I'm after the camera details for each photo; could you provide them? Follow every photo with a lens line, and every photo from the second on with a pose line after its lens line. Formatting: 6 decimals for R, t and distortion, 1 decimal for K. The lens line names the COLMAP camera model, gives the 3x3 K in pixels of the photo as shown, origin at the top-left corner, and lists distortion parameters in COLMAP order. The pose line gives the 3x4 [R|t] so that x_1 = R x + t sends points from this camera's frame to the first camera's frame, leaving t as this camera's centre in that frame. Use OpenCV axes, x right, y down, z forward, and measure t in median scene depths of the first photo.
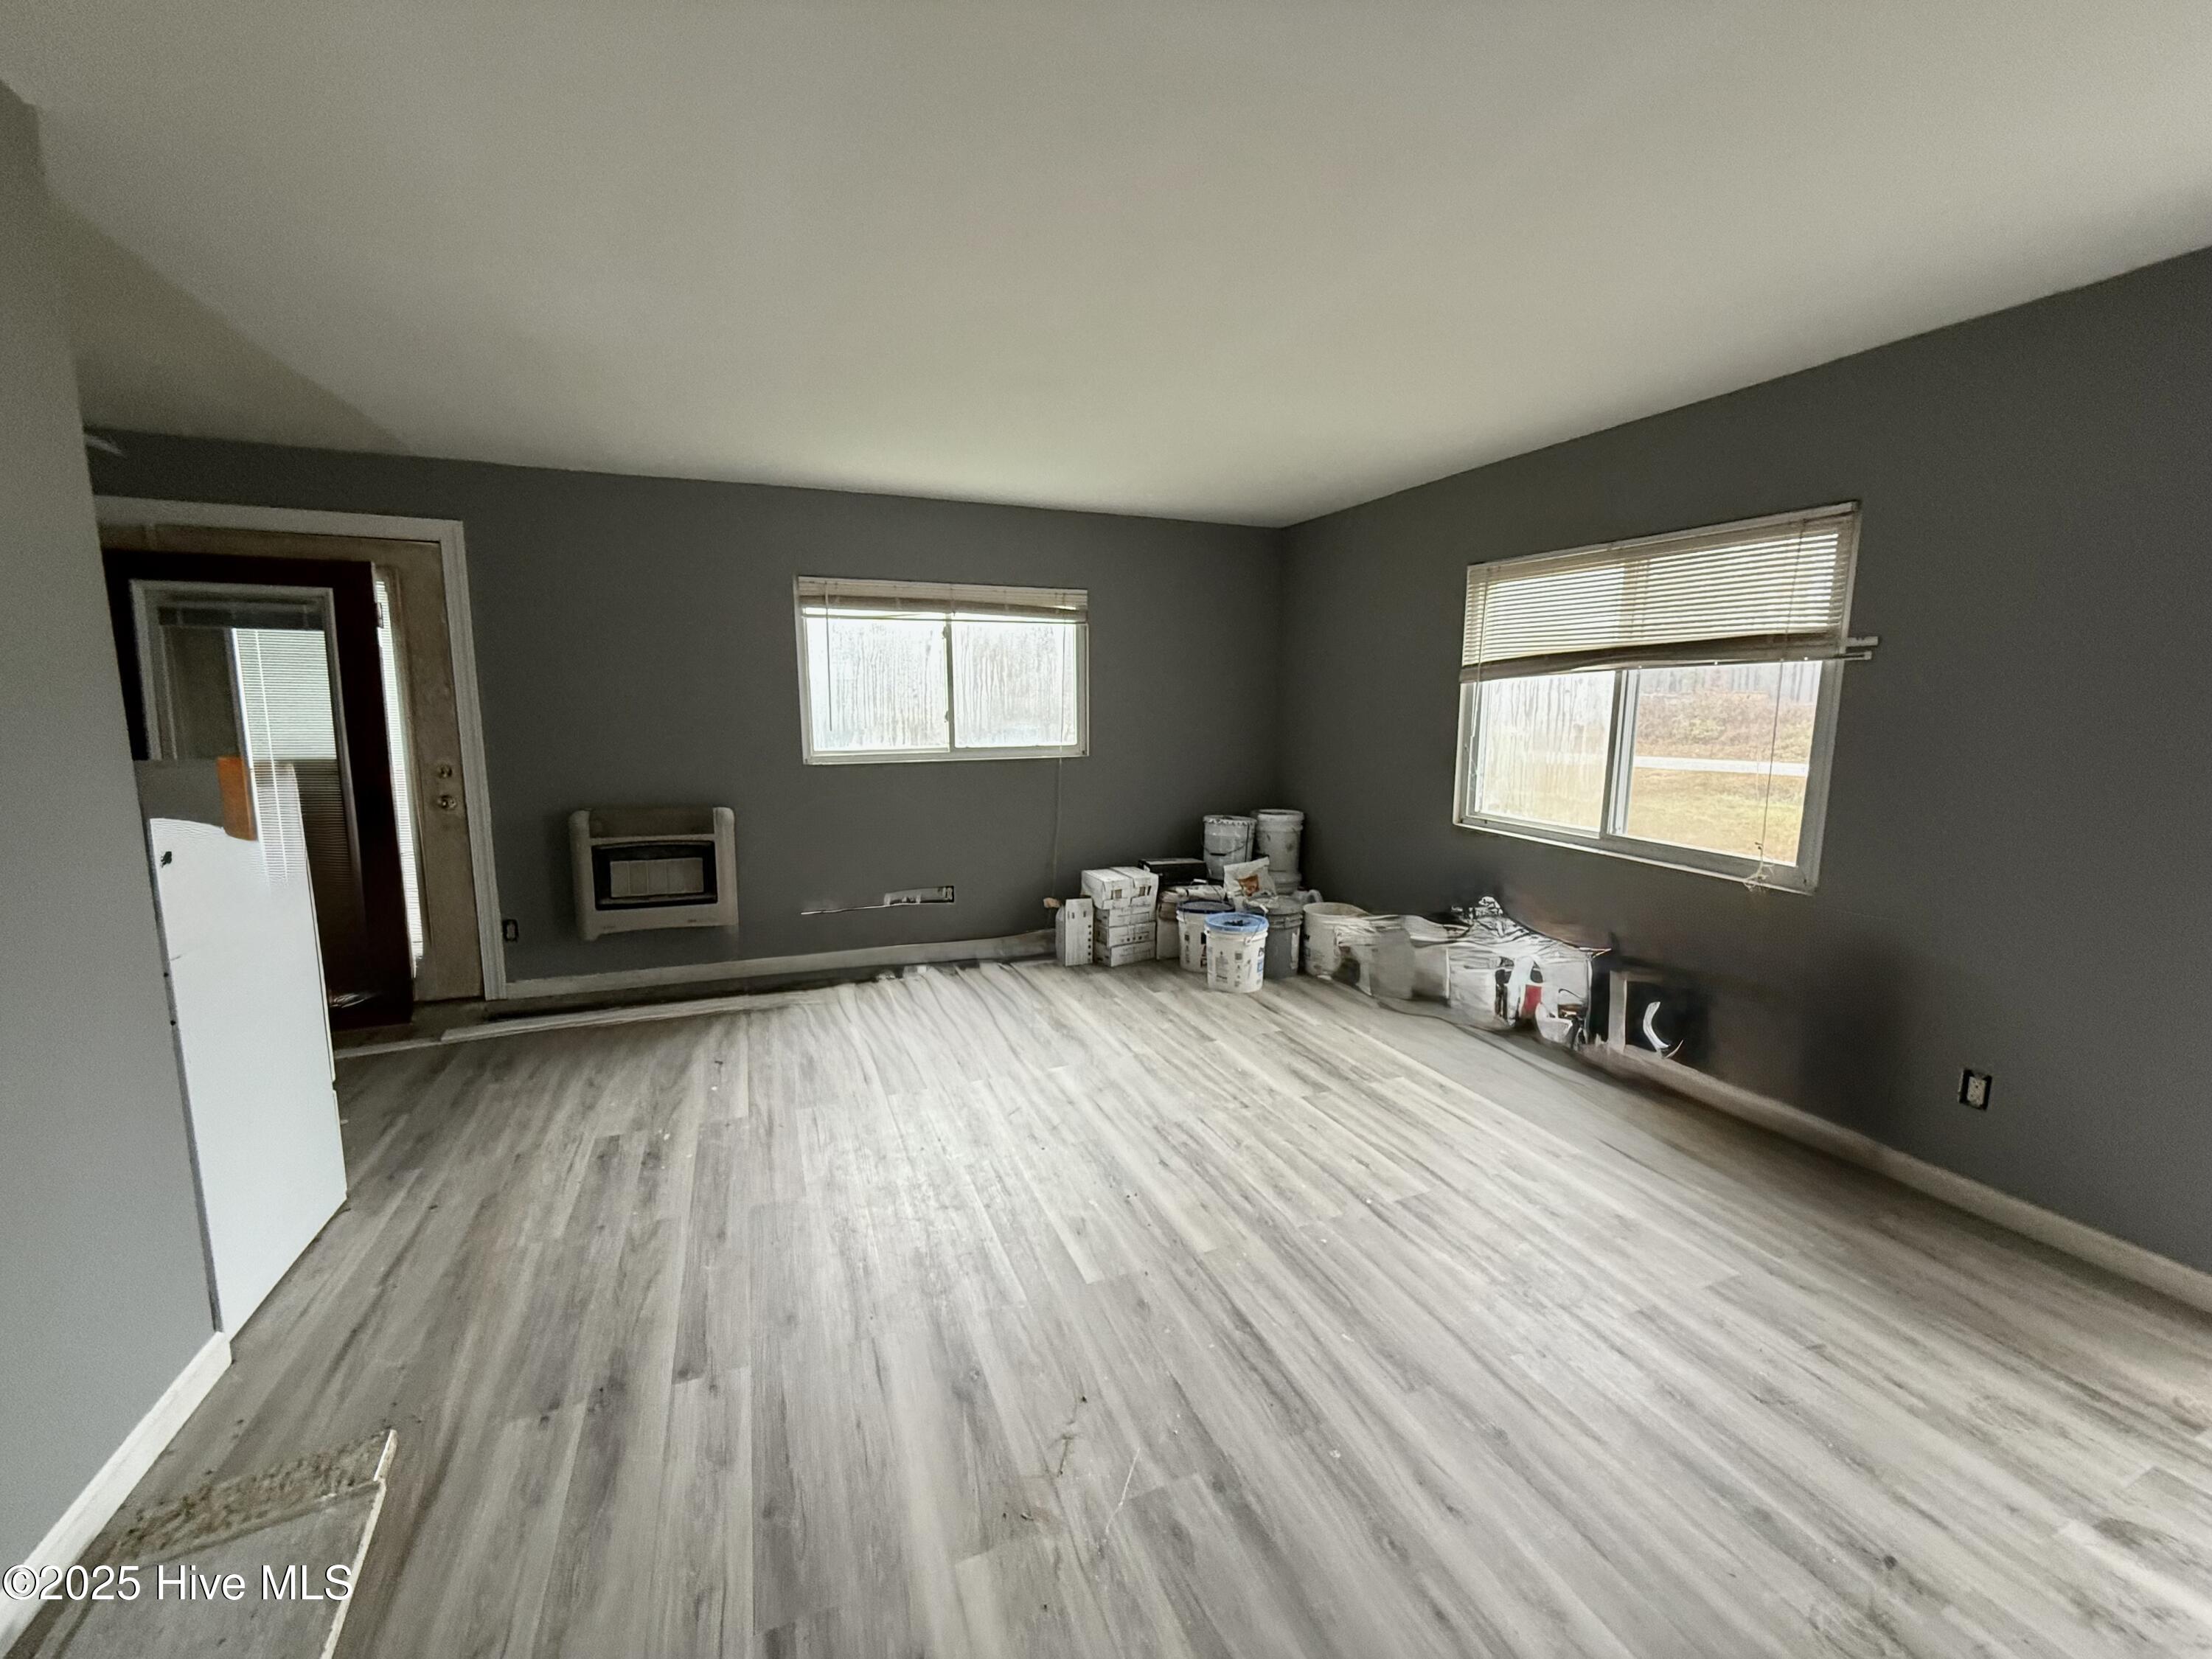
lens RADIAL K [[869.8, 0, 1106.0], [0, 869.8, 829.5], [0, 0, 1]] dist [0.000983, 0.000505]
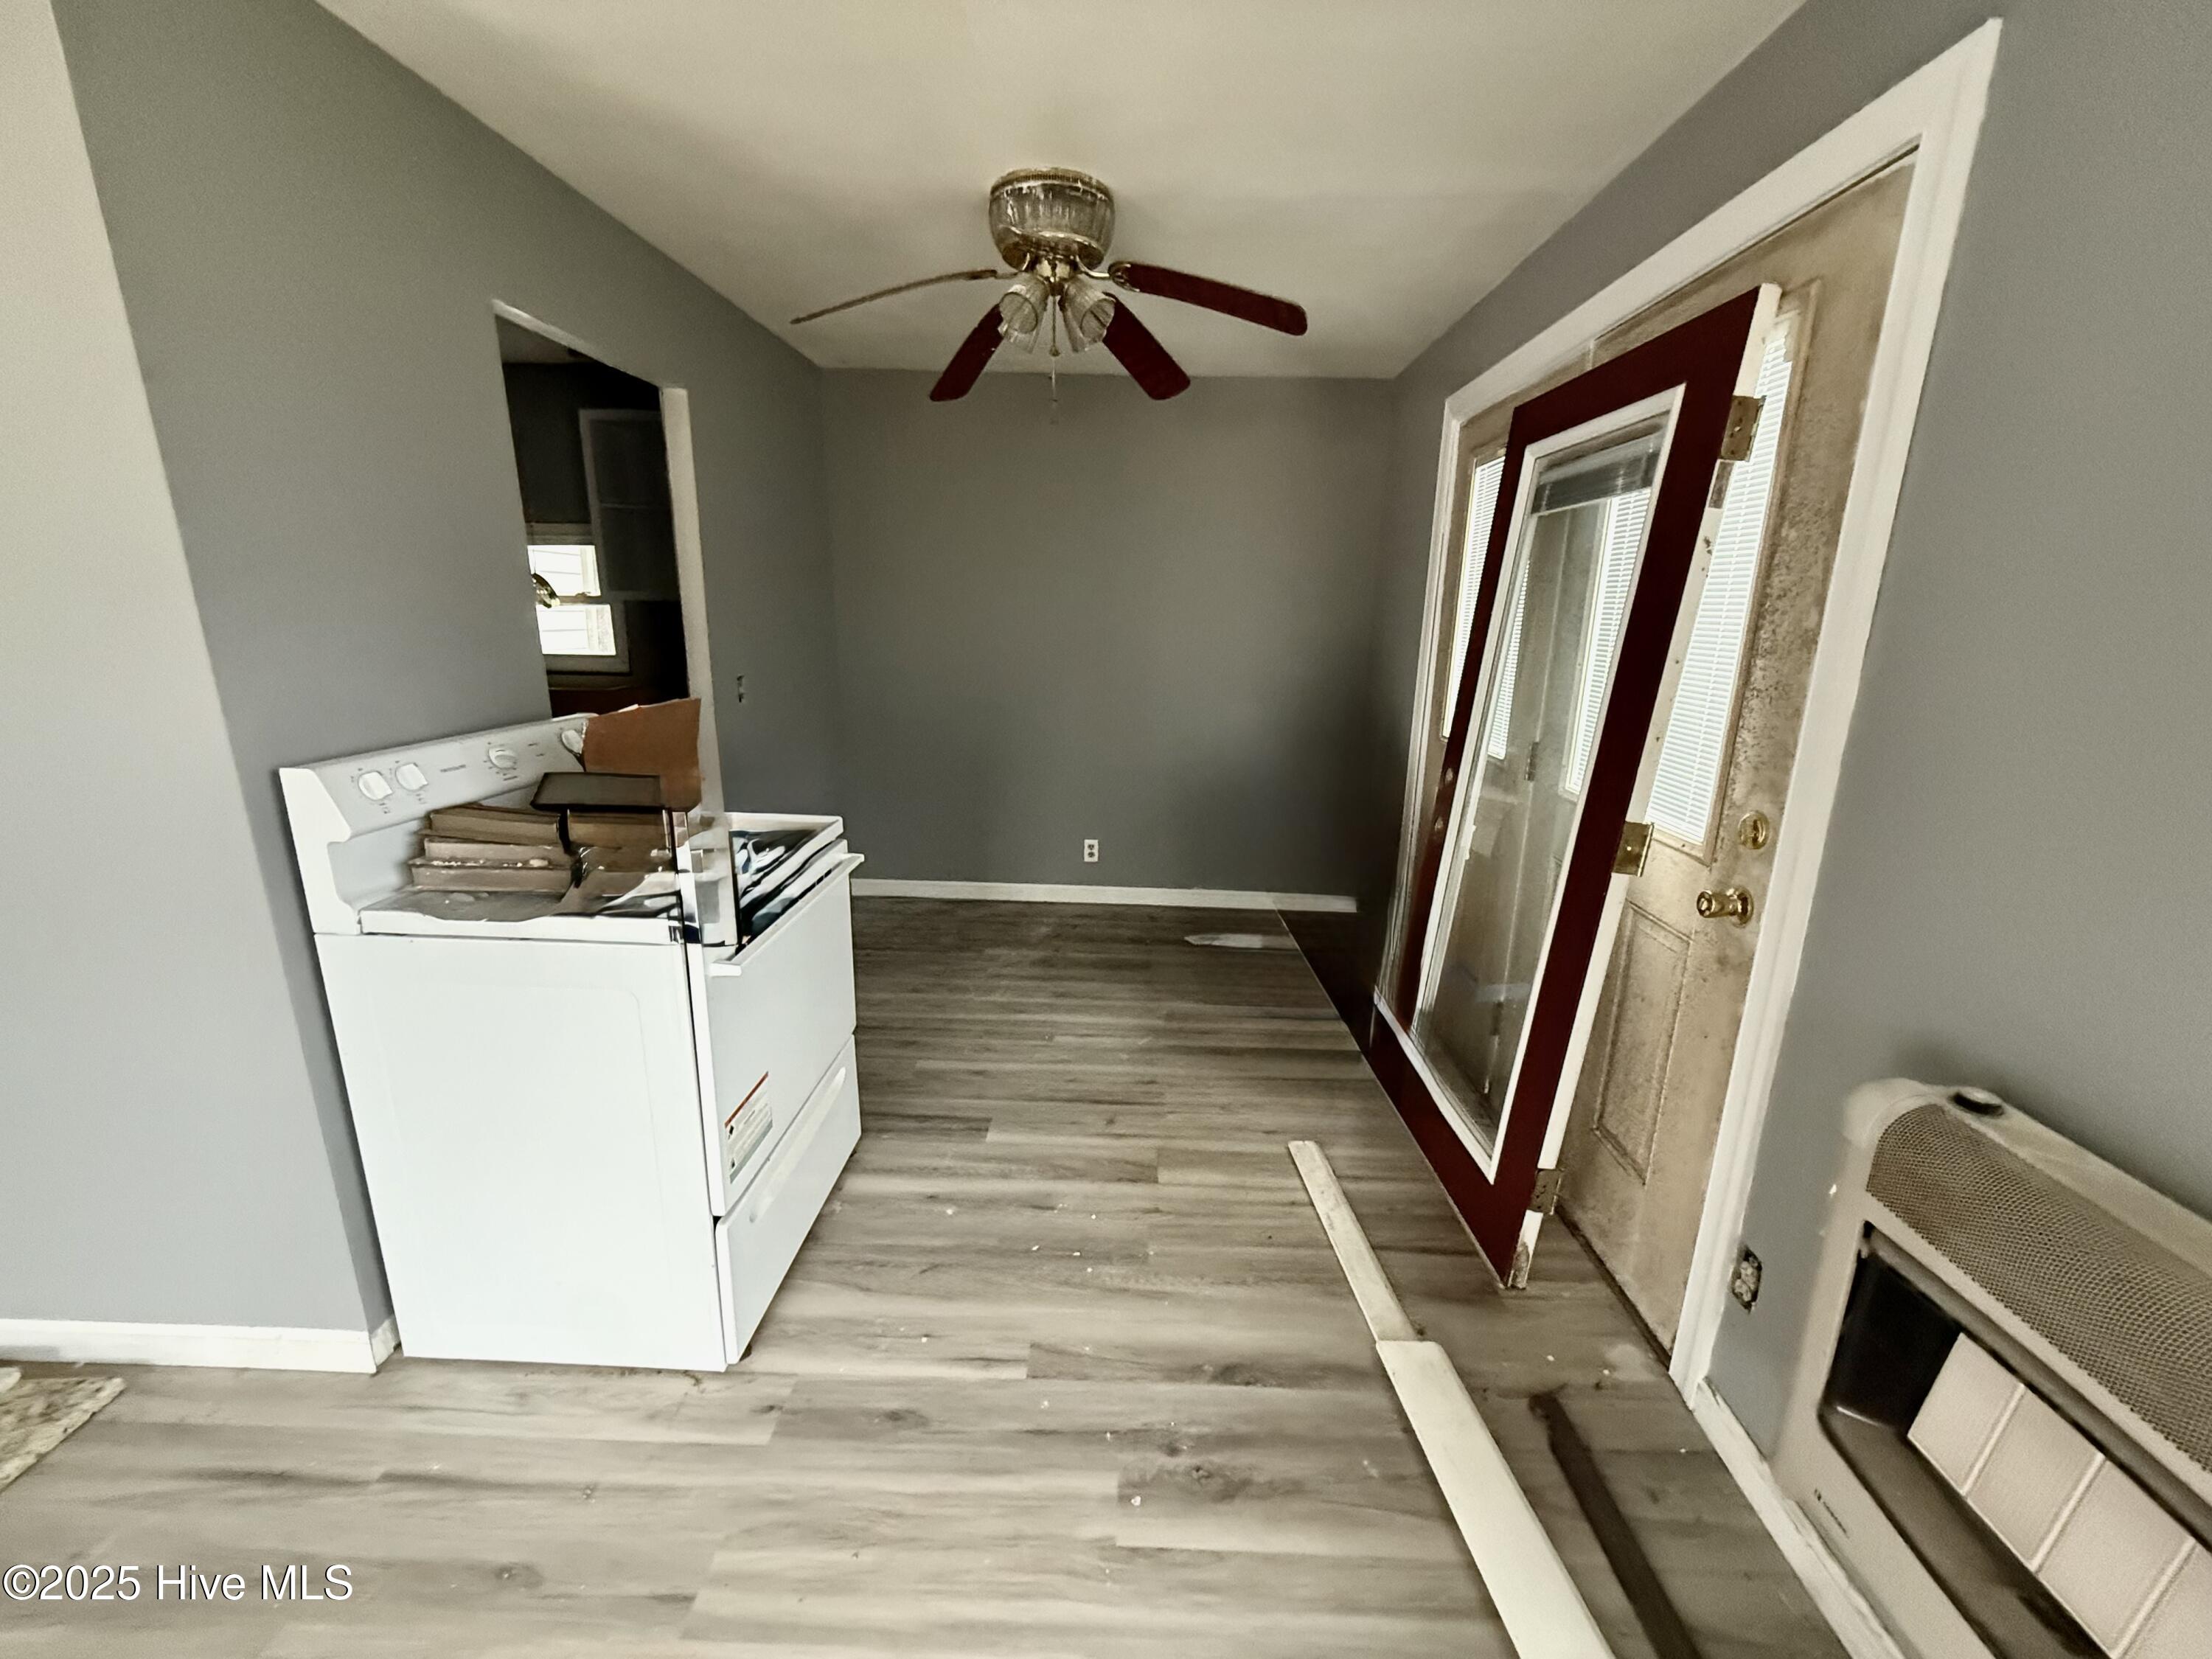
lens RADIAL K [[869.8, 0, 1106.0], [0, 869.8, 829.5], [0, 0, 1]] dist [0.000983, 0.000505]
pose [[-0.415668, 0.198985, -0.887483, -0.321845], [-0.145719, 0.948599, 0.280938, -0.142305], [0.897768, 0.246099, -0.365306, 0.951822]]
